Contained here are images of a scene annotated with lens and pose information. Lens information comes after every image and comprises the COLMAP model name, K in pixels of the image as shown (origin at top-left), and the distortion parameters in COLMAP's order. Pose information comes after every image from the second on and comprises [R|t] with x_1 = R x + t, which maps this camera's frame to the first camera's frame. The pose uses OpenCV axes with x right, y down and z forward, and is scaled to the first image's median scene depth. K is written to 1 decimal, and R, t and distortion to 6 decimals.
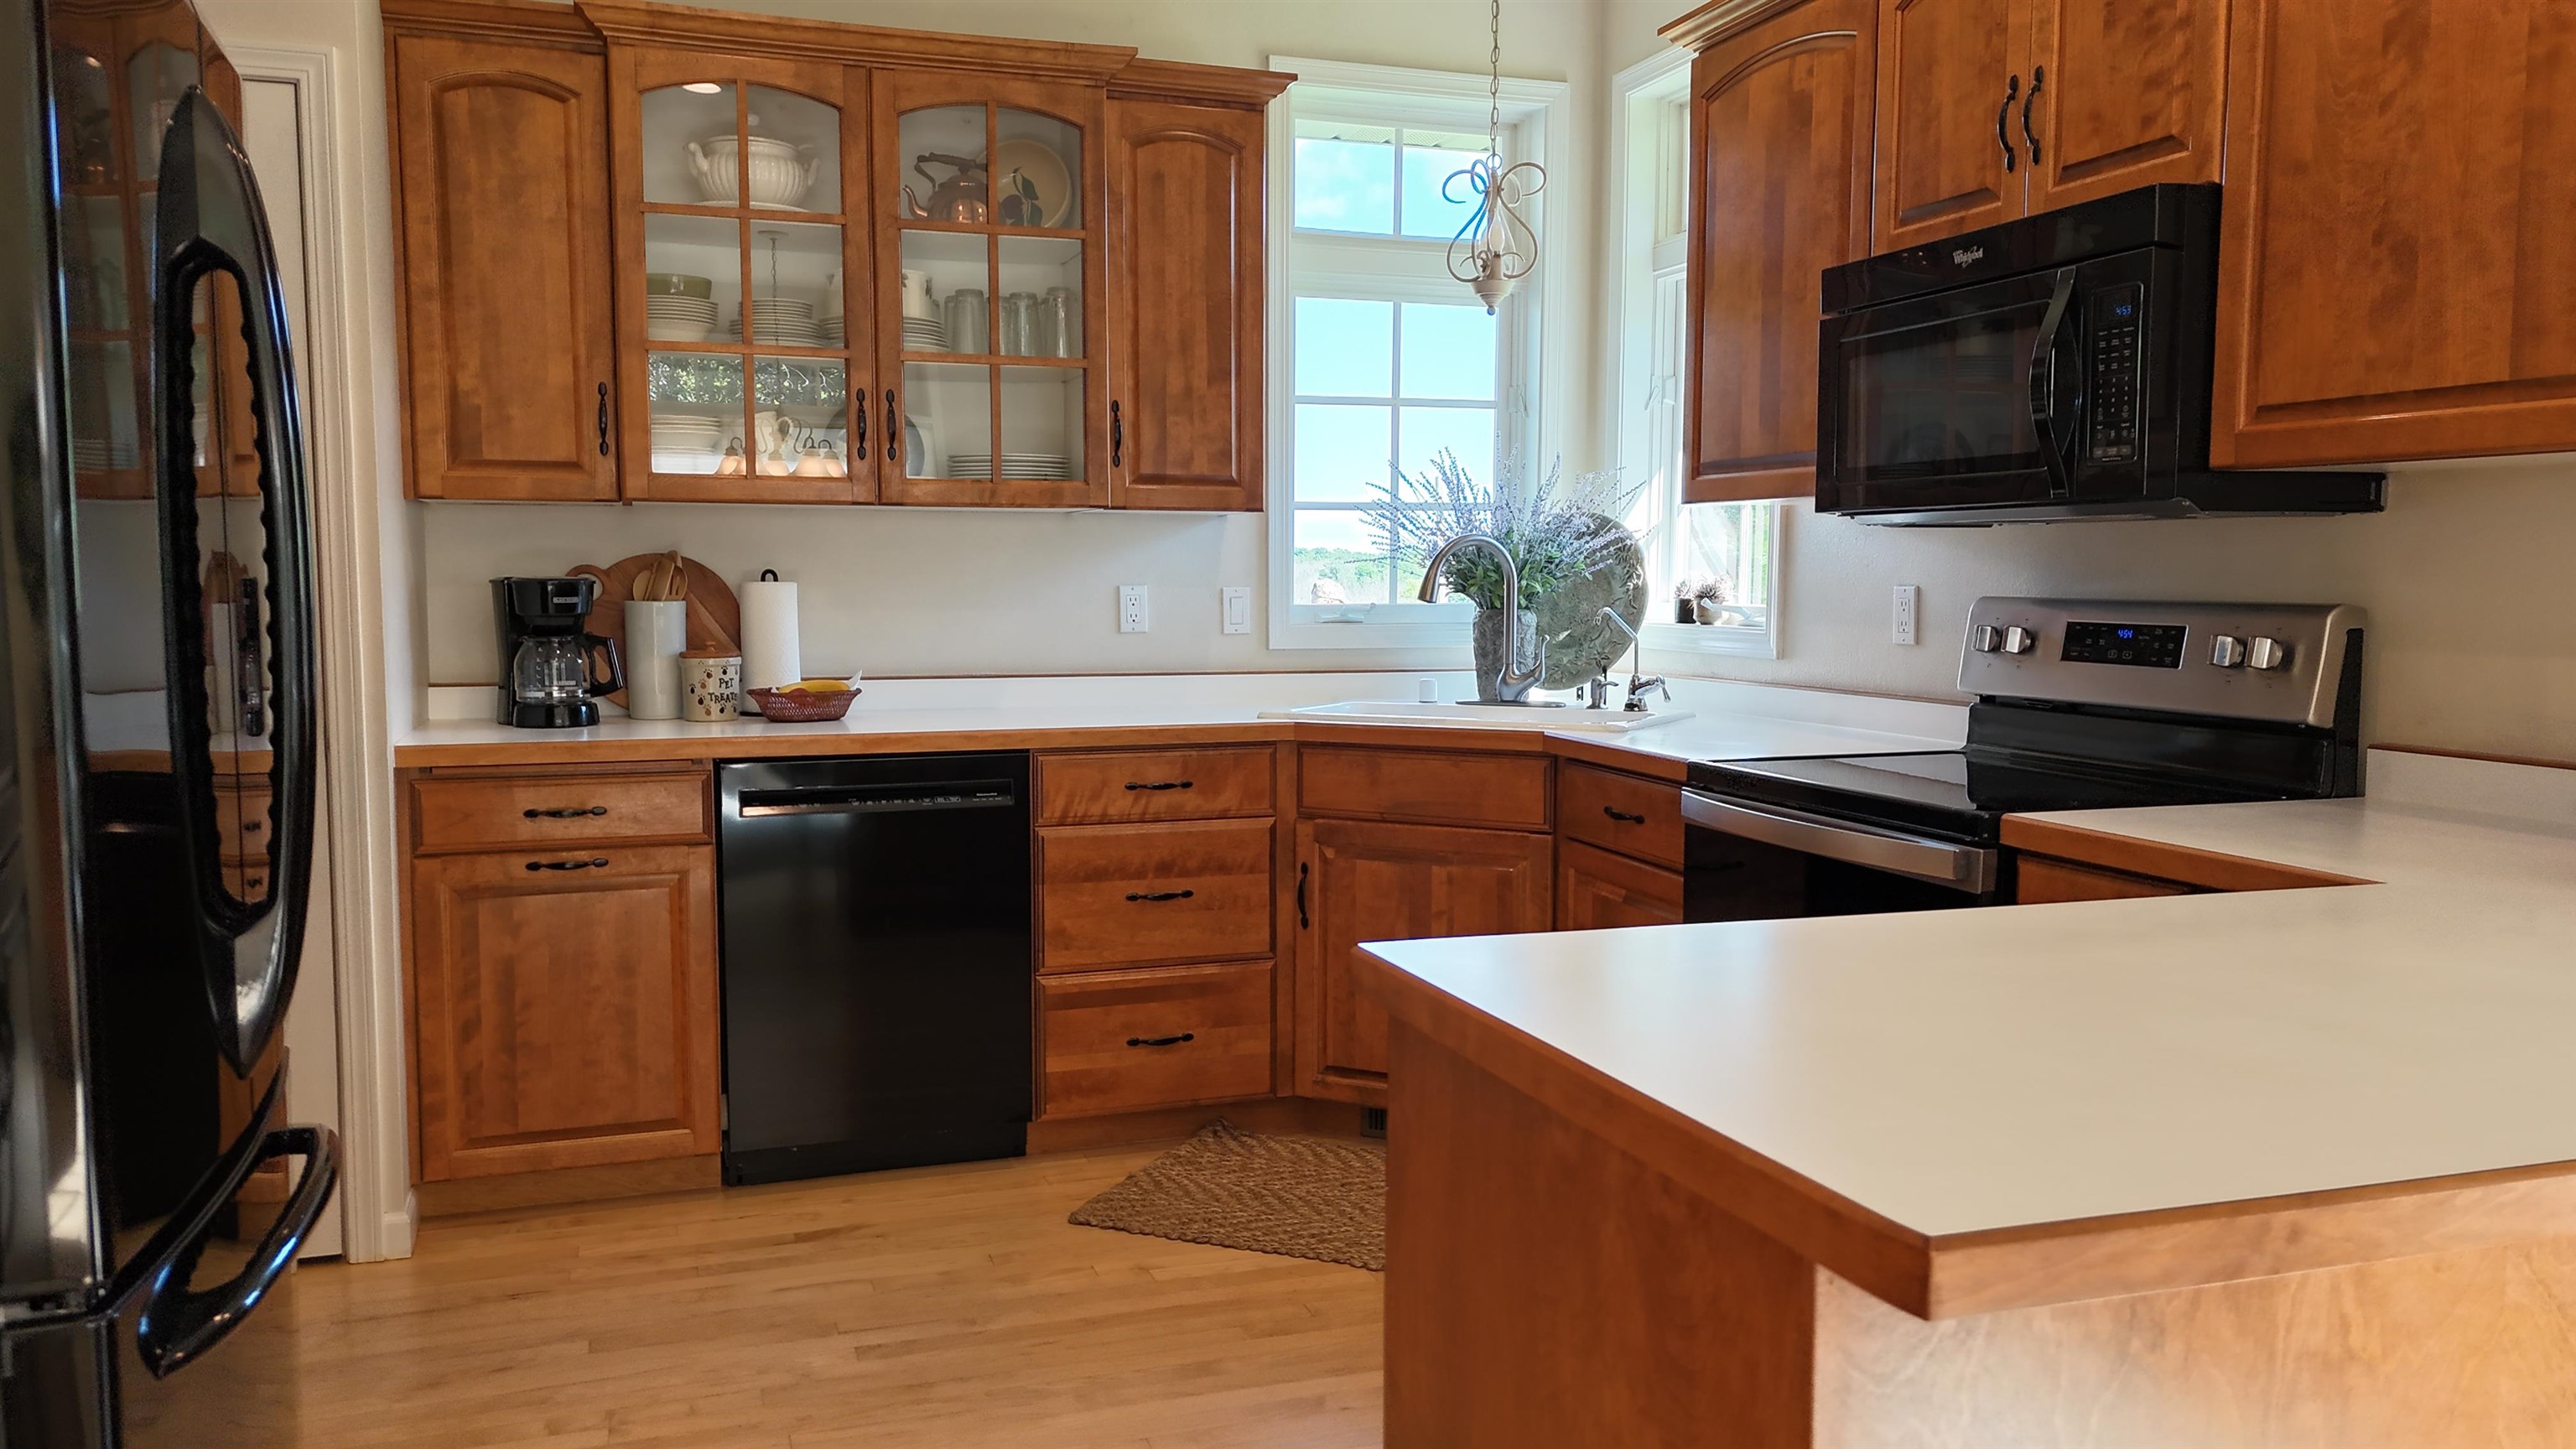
lens RADIAL K [[1902.1, 0, 1288.0], [0, 1902.1, 724.5], [0, 0, 1]] dist [0.075895, -0.102435]
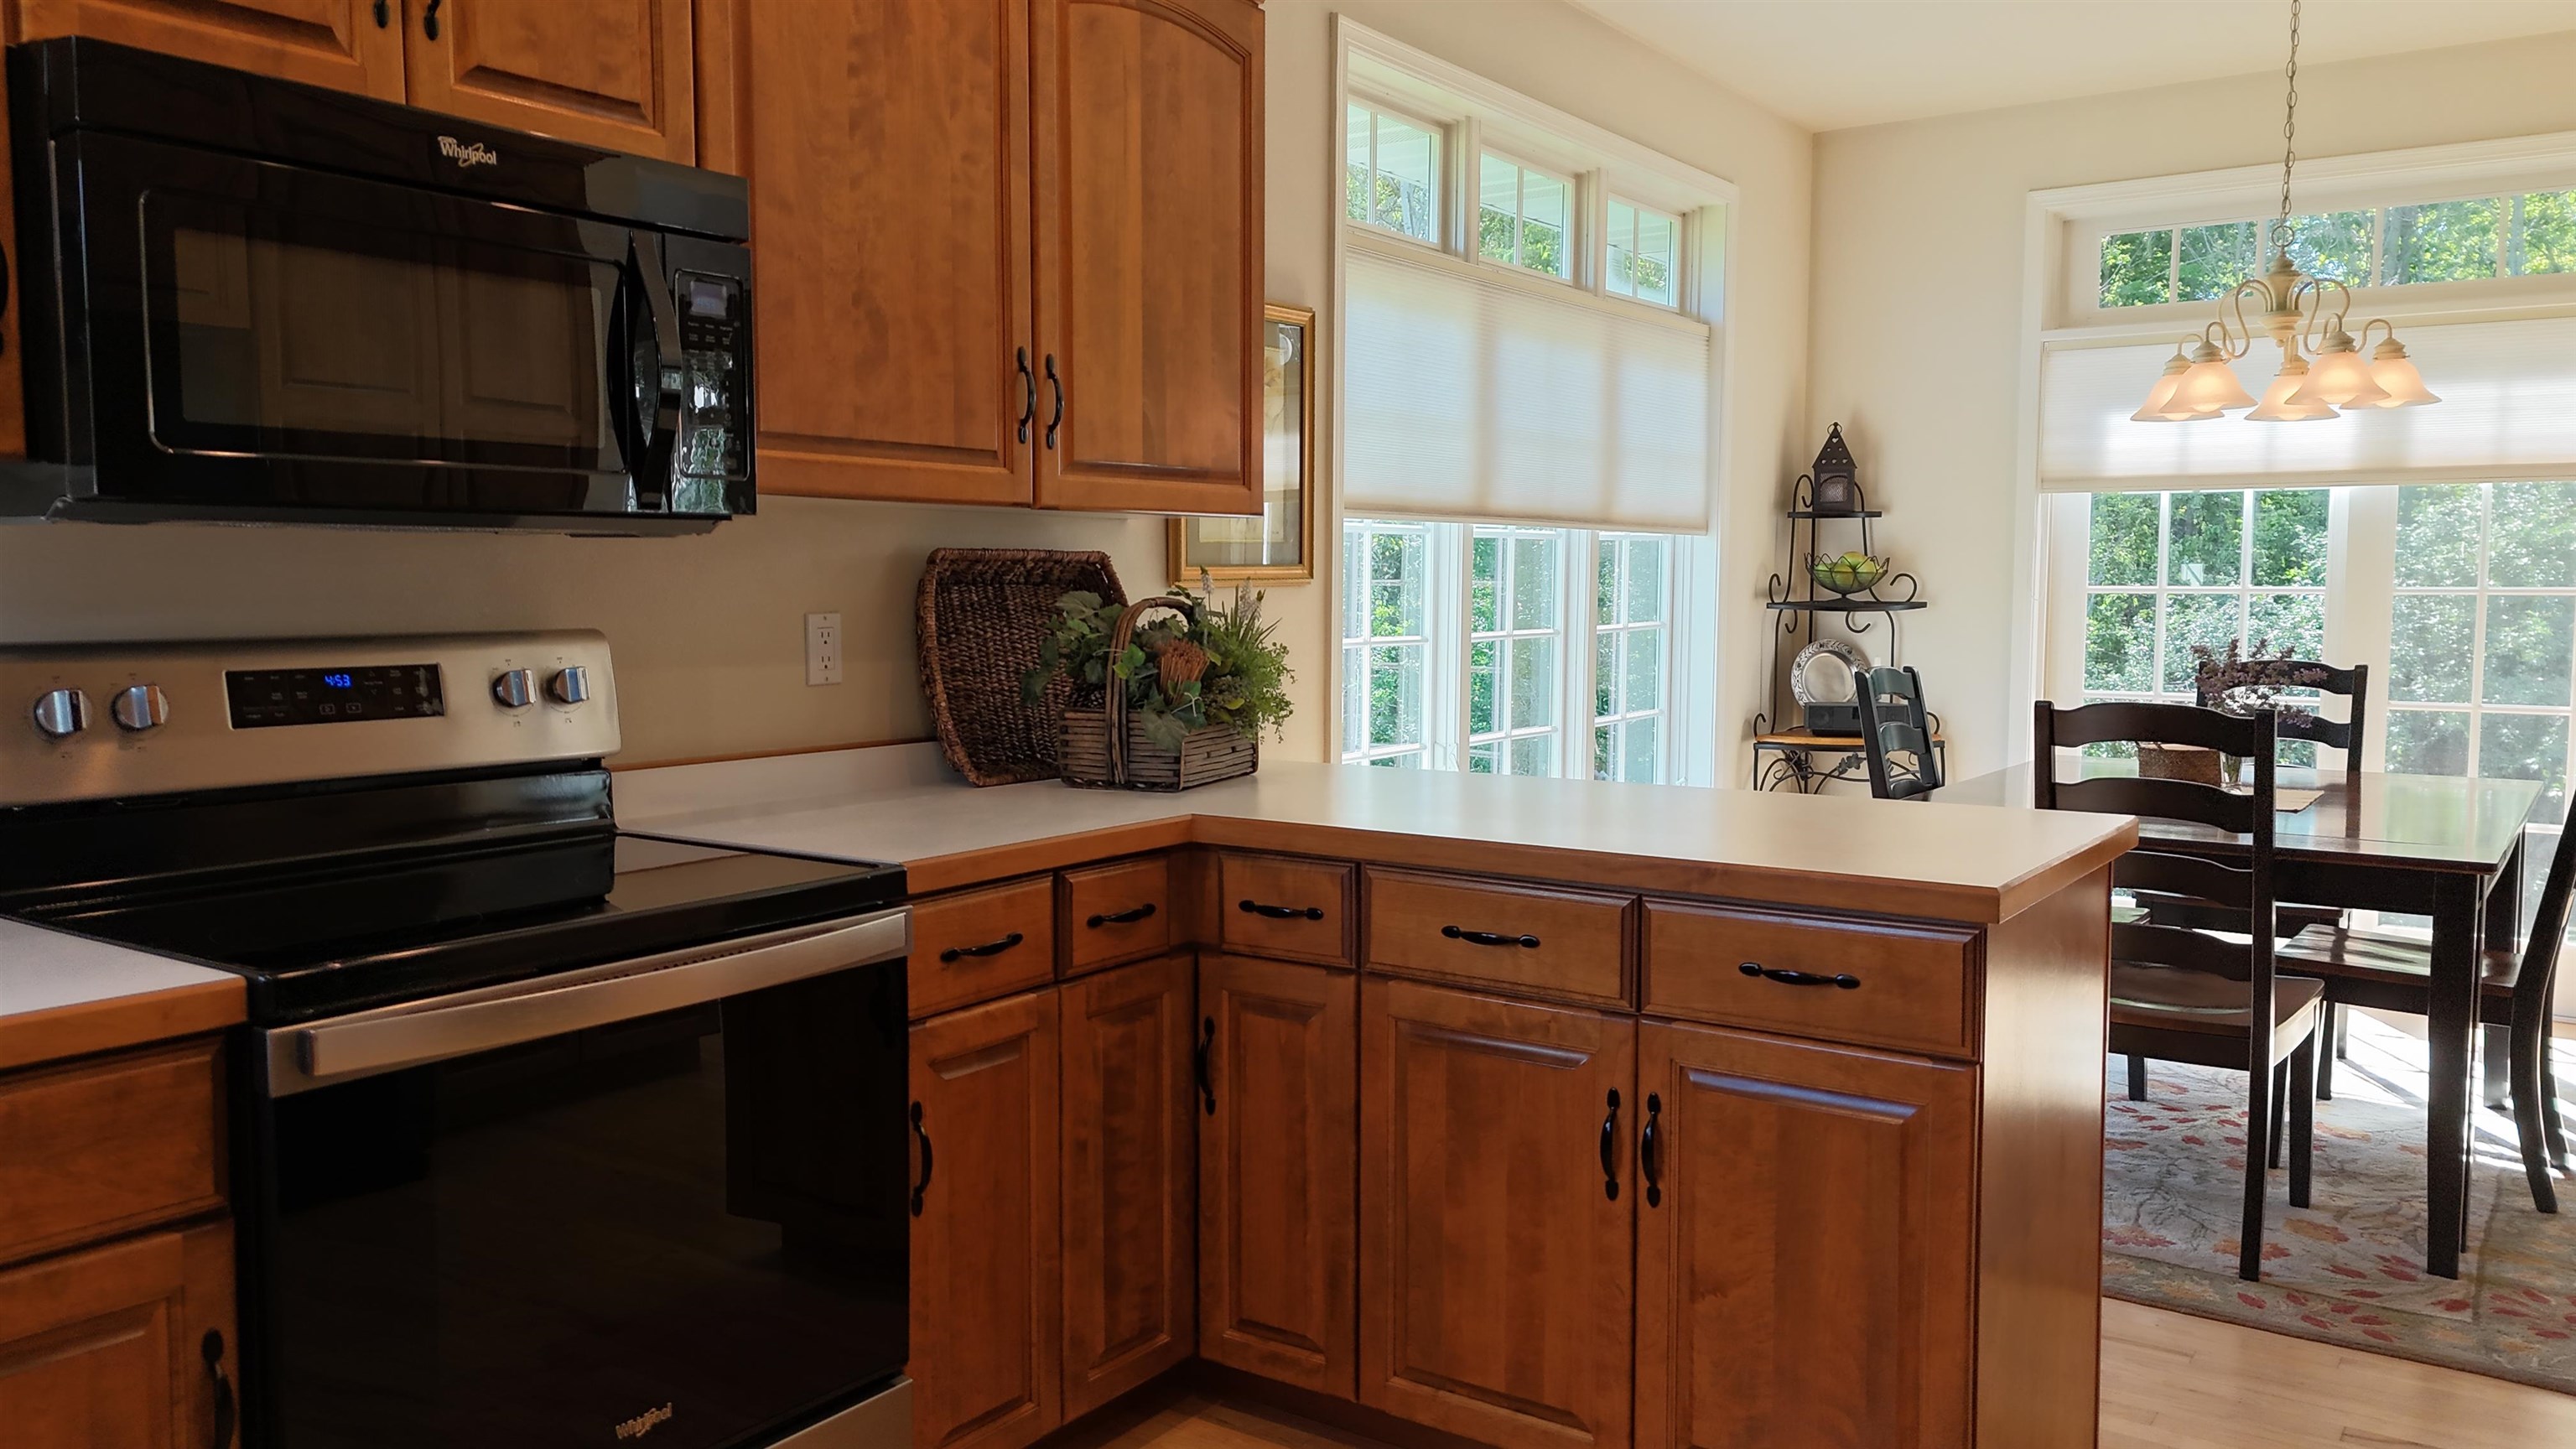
lens RADIAL K [[1902.1, 0, 1288.0], [0, 1902.1, 724.5], [0, 0, 1]] dist [0.075895, -0.102435]
pose [[-0.593234, -0.061157, 0.802703, -0.288141], [0.064738, 0.990257, 0.123291, -0.073841], [-0.802423, 0.125106, -0.583495, 0.854502]]
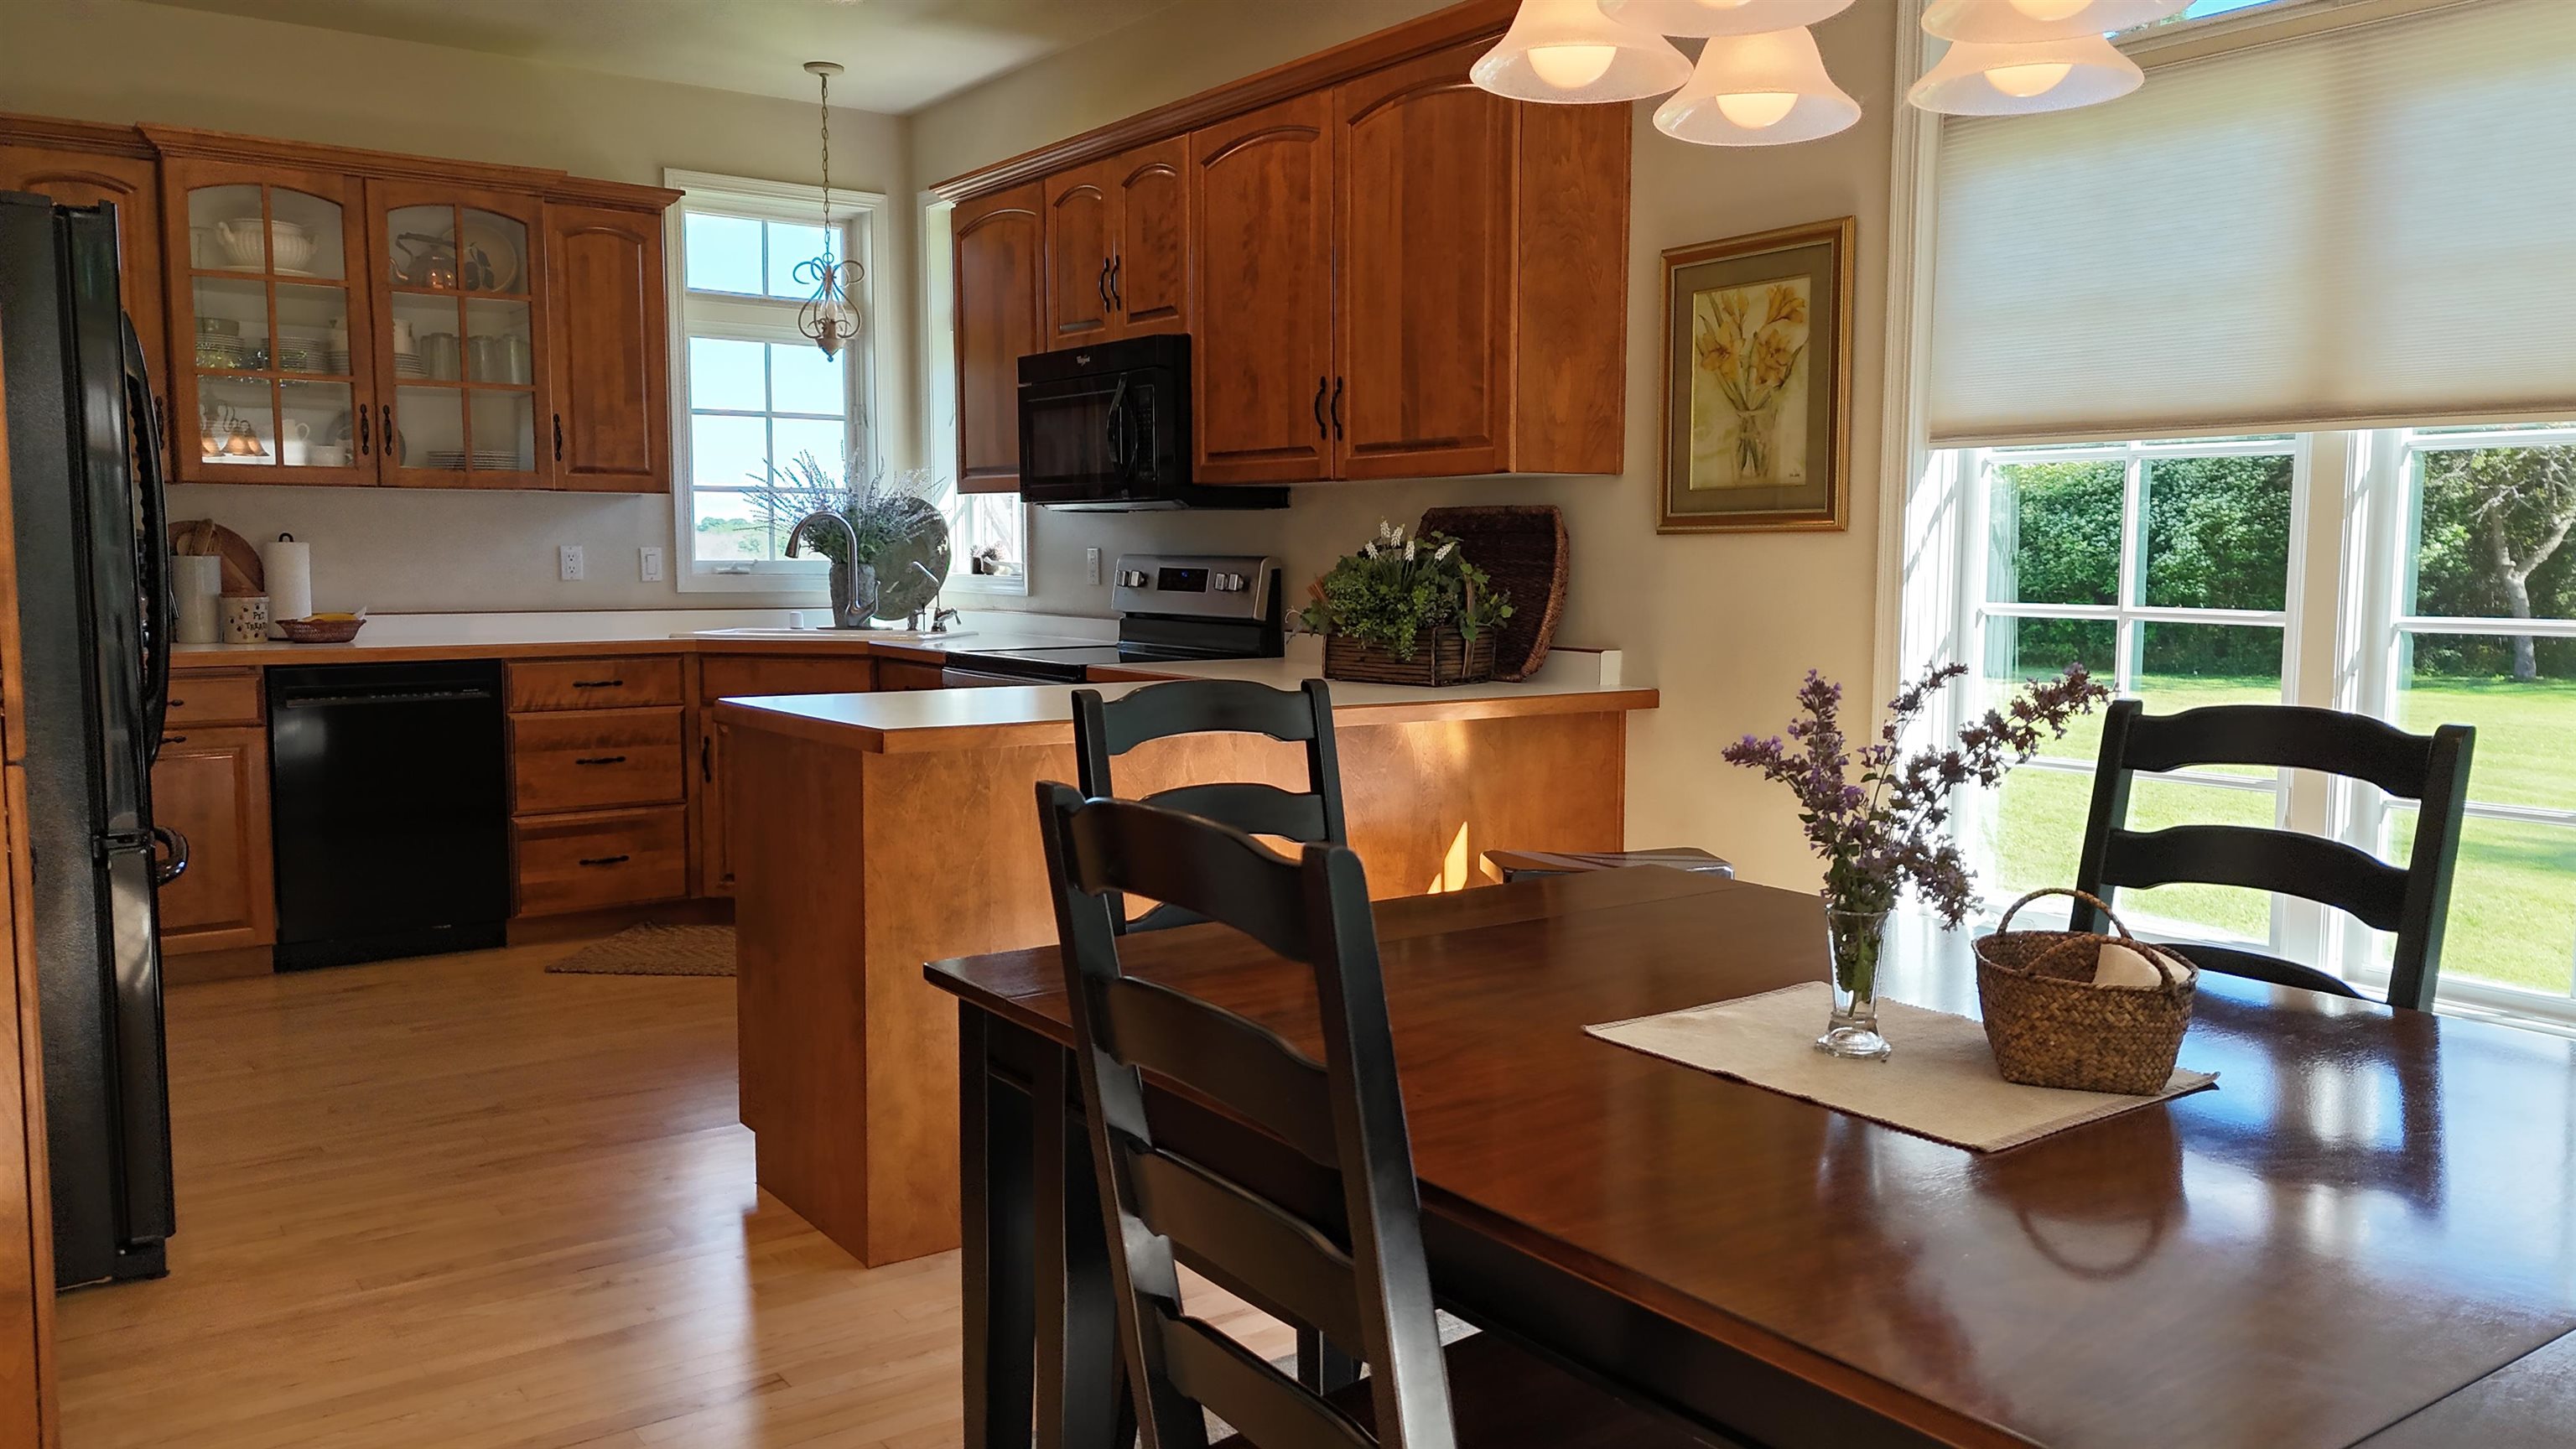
lens RADIAL K [[1902.1, 0, 1288.0], [0, 1902.1, 724.5], [0, 0, 1]] dist [0.075895, -0.102435]
pose [[0.957584, -0.024823, 0.287083, 0.014800], [0.020428, 0.999624, 0.018298, 0.046311], [-0.287430, -0.011658, 0.957731, -0.537420]]
